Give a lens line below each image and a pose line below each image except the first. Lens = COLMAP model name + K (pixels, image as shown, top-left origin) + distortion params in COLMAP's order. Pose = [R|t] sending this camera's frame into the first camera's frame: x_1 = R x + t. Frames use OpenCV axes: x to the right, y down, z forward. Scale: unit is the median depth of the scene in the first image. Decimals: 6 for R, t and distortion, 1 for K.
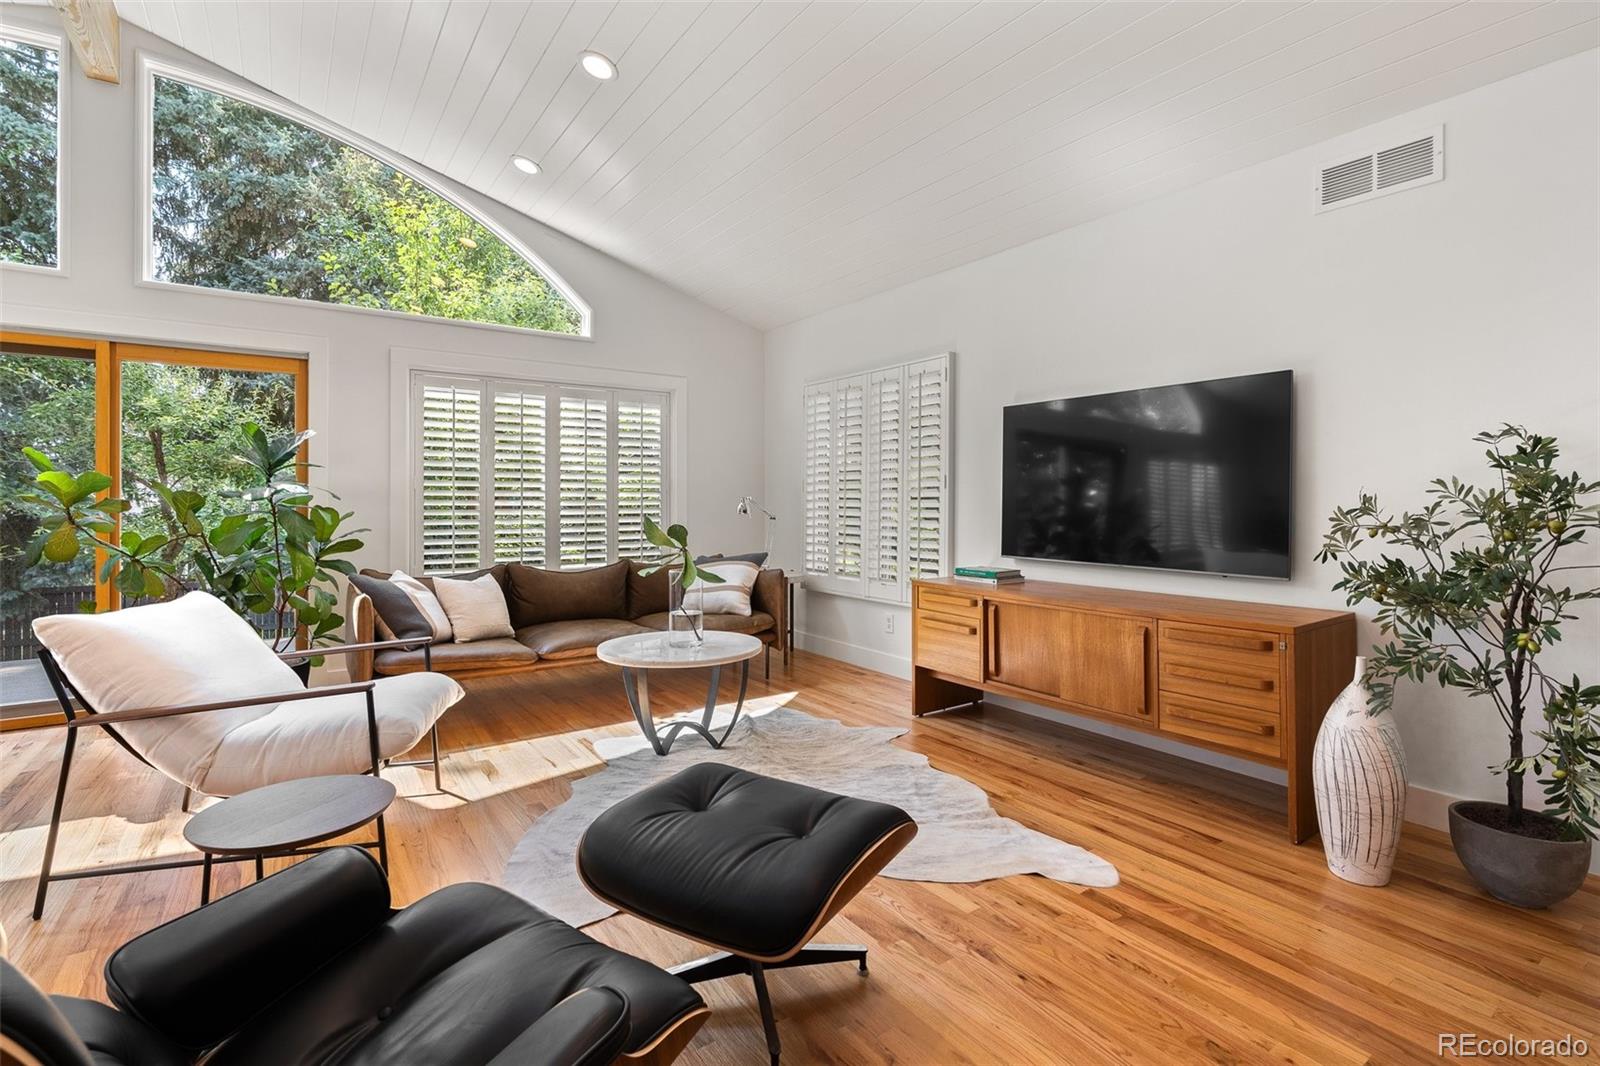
lens RADIAL K [[747.3, 0, 824.1], [0, 747.3, 504.6], [0, 0, 1]] dist [0.001389, 0.000351]
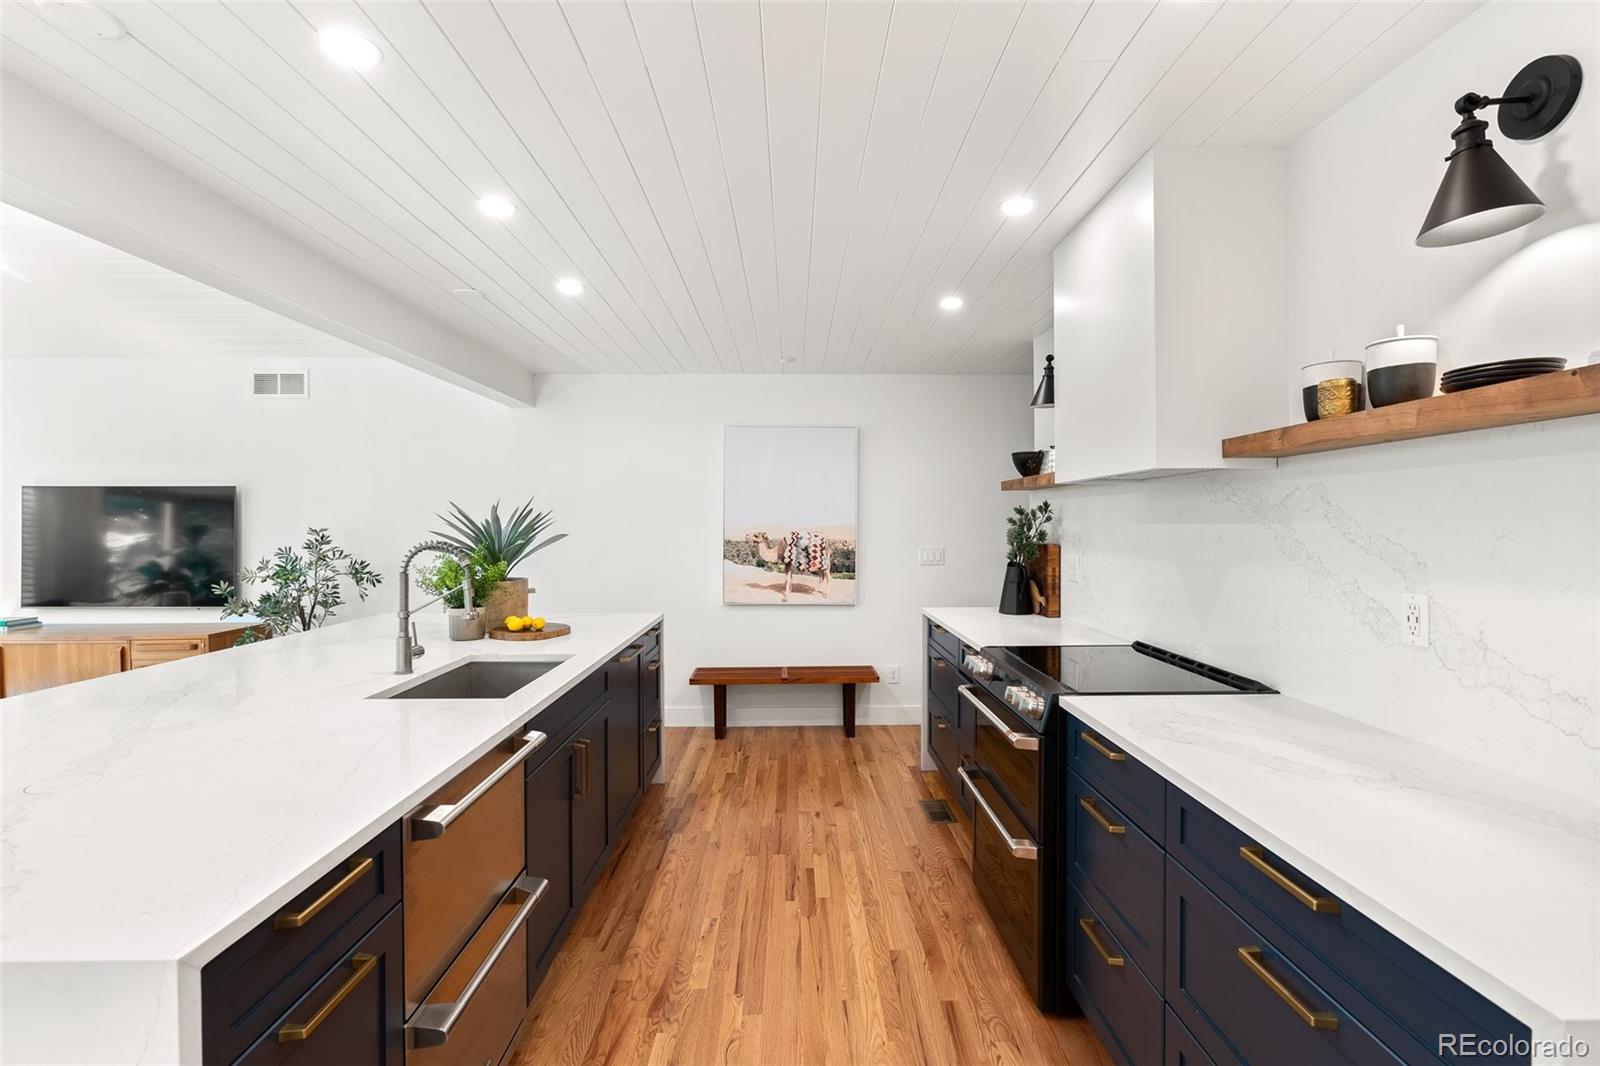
lens RADIAL K [[735.7, 0, 804.6], [0, 735.7, 528.1], [0, 0, 1]] dist [-0.002483, 0.000043]
pose [[0.587373, -0.004643, 0.809303, 0.020959], [0.006033, 0.999981, 0.001358, -0.063754], [-0.809294, 0.004085, 0.587390, -0.868699]]
